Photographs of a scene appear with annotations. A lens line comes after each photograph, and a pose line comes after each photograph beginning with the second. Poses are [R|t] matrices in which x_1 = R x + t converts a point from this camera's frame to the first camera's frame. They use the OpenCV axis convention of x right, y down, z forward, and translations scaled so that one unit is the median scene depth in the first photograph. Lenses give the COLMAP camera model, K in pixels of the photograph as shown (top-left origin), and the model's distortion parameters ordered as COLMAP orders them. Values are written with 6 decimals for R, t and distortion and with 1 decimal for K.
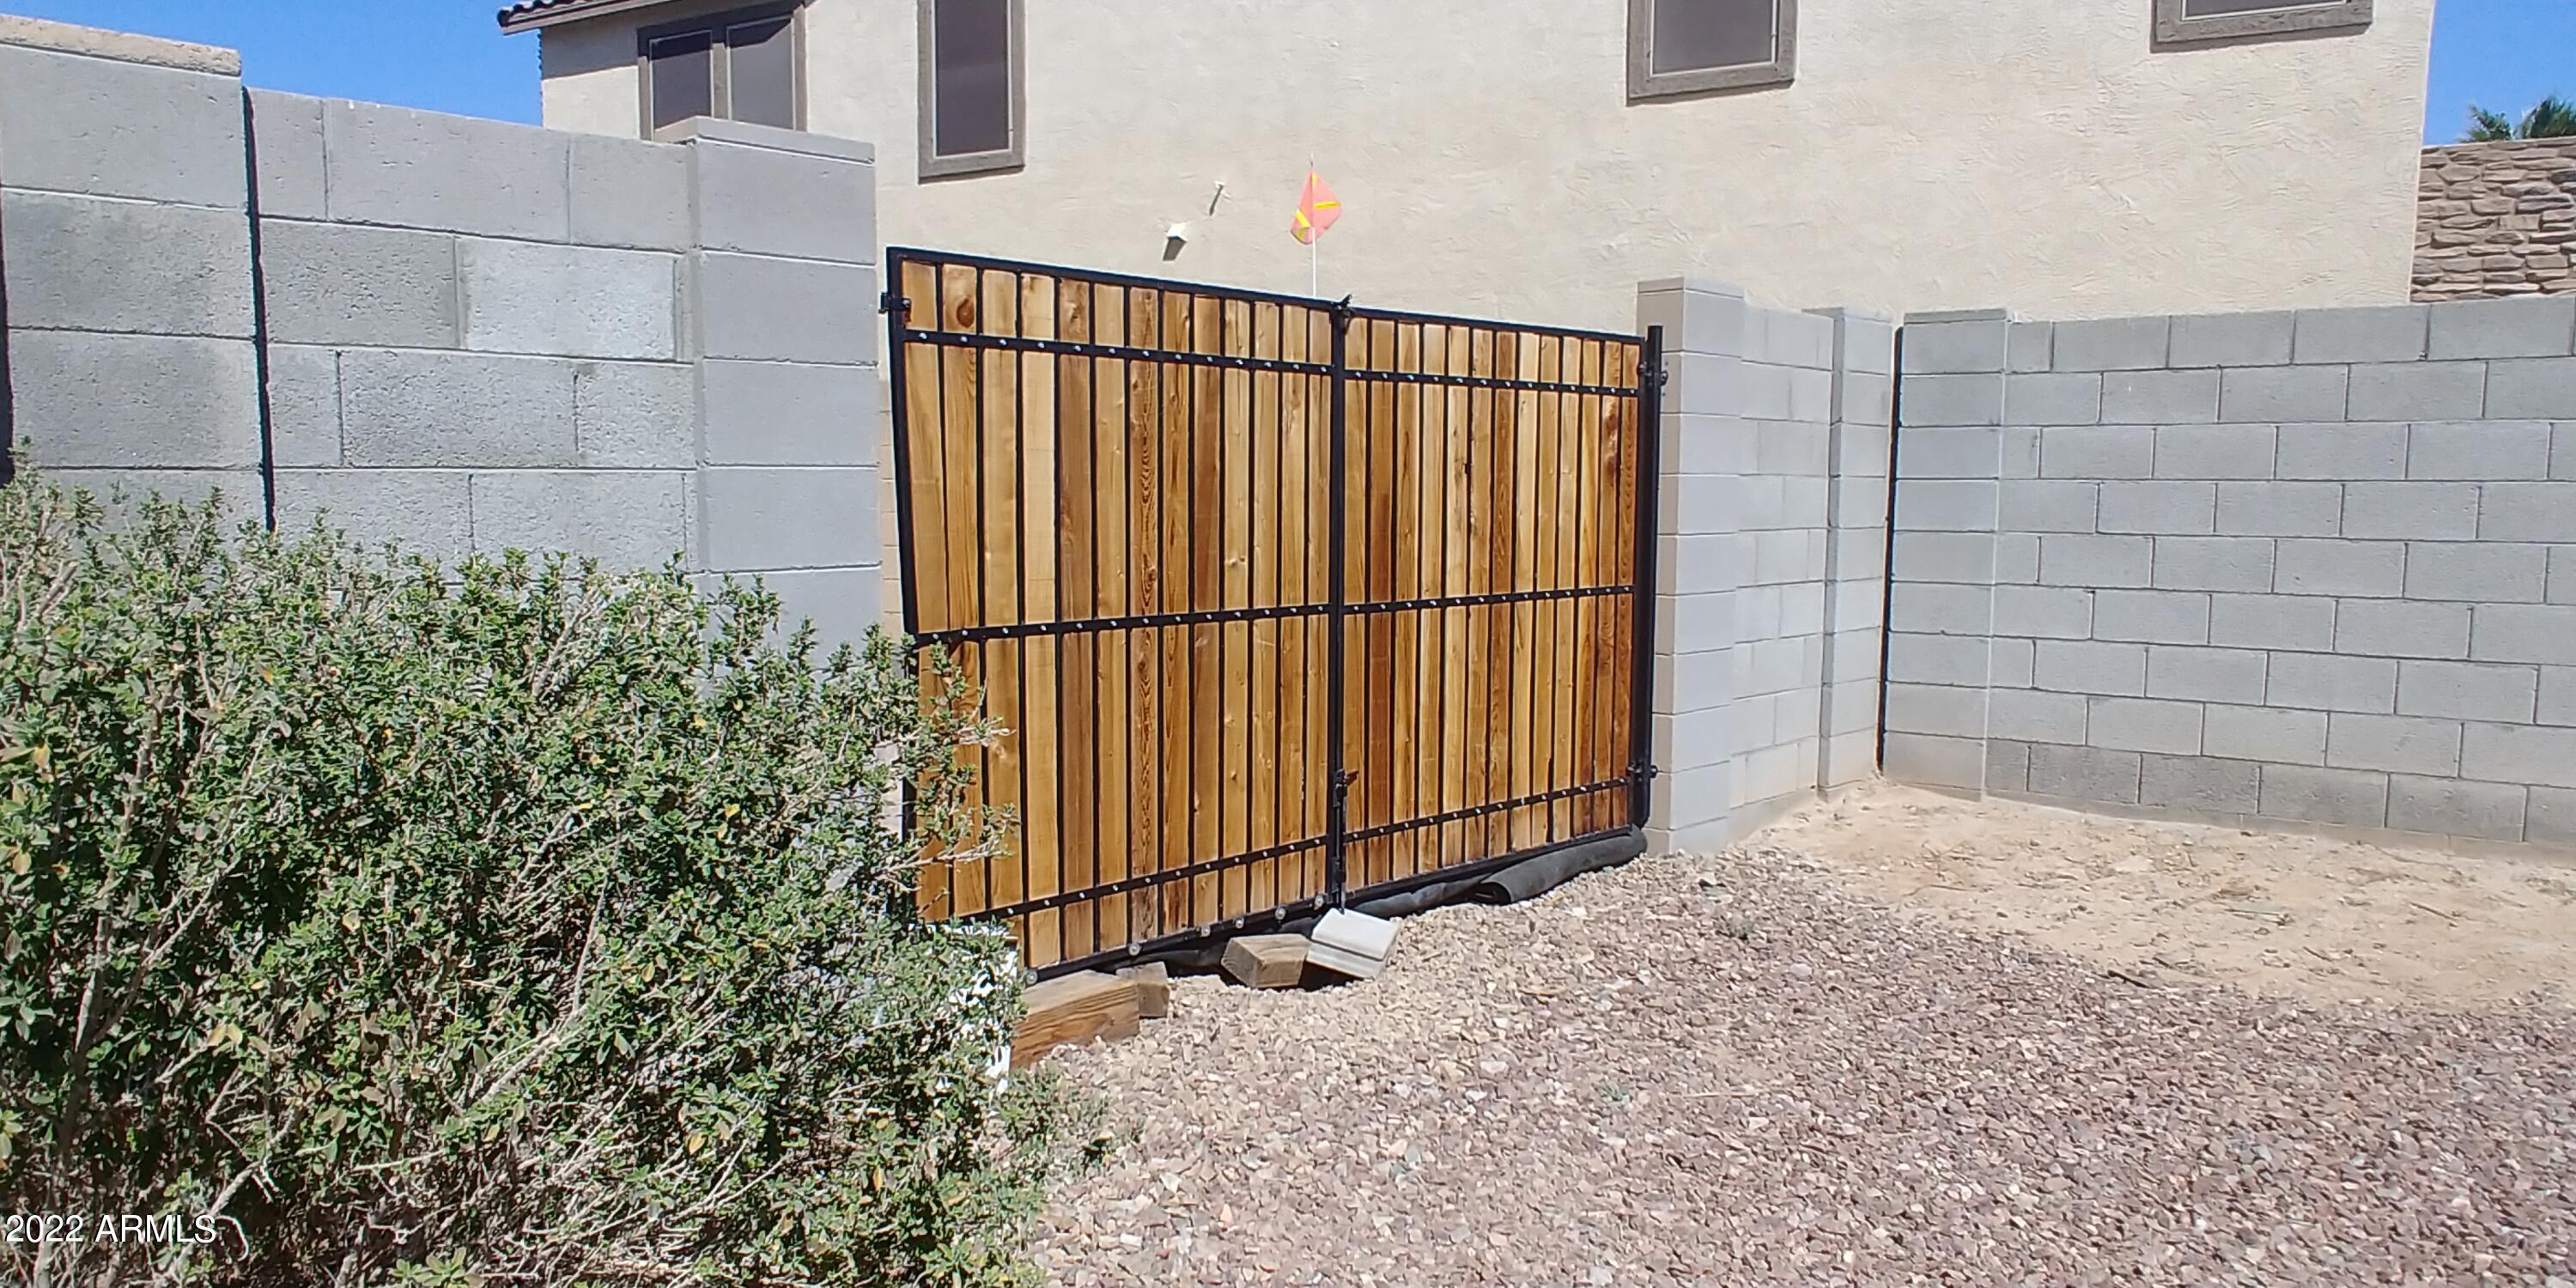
lens RADIAL K [[1649.6, 0, 1288.0], [0, 1649.6, 644.0], [0, 0, 1]] dist [-0.043116, 0.002479]
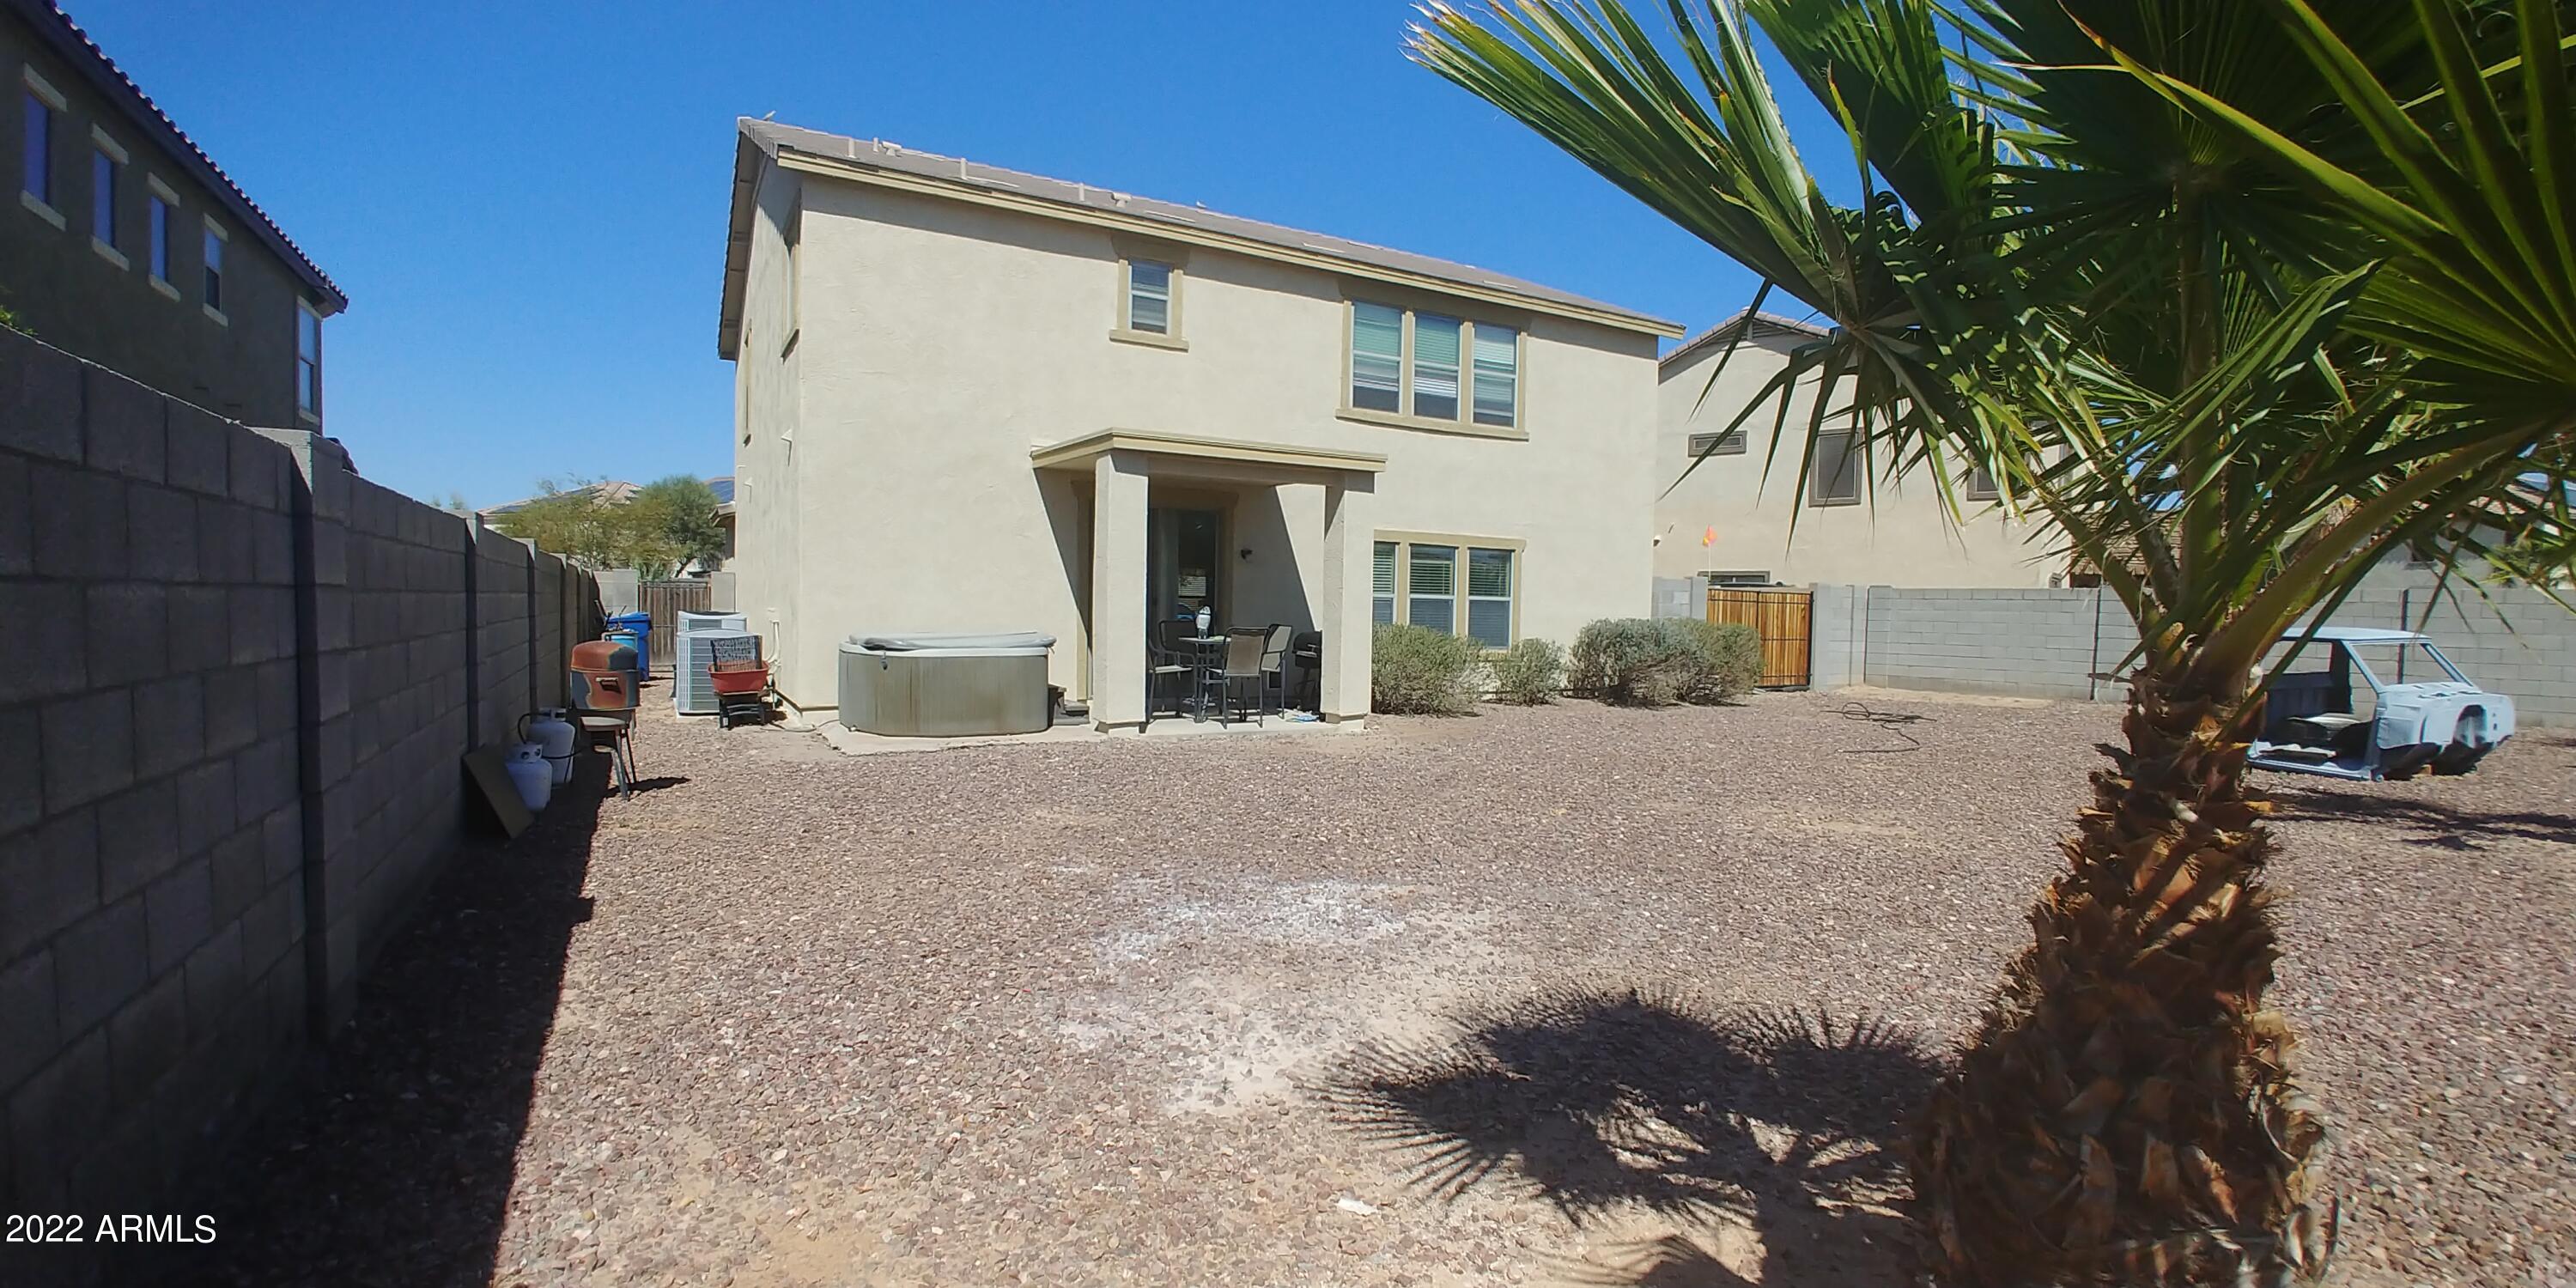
lens RADIAL K [[1121.0, 0, 1277.3], [0, 1121.0, 652.2], [0, 0, 1]] dist [-0.033064, 0.006266]
pose [[0.968337, 0.031161, -0.247693, -0.544266], [-0.047298, 0.997109, -0.059465, 0.294200], [0.245124, 0.069297, 0.967012, -2.821443]]
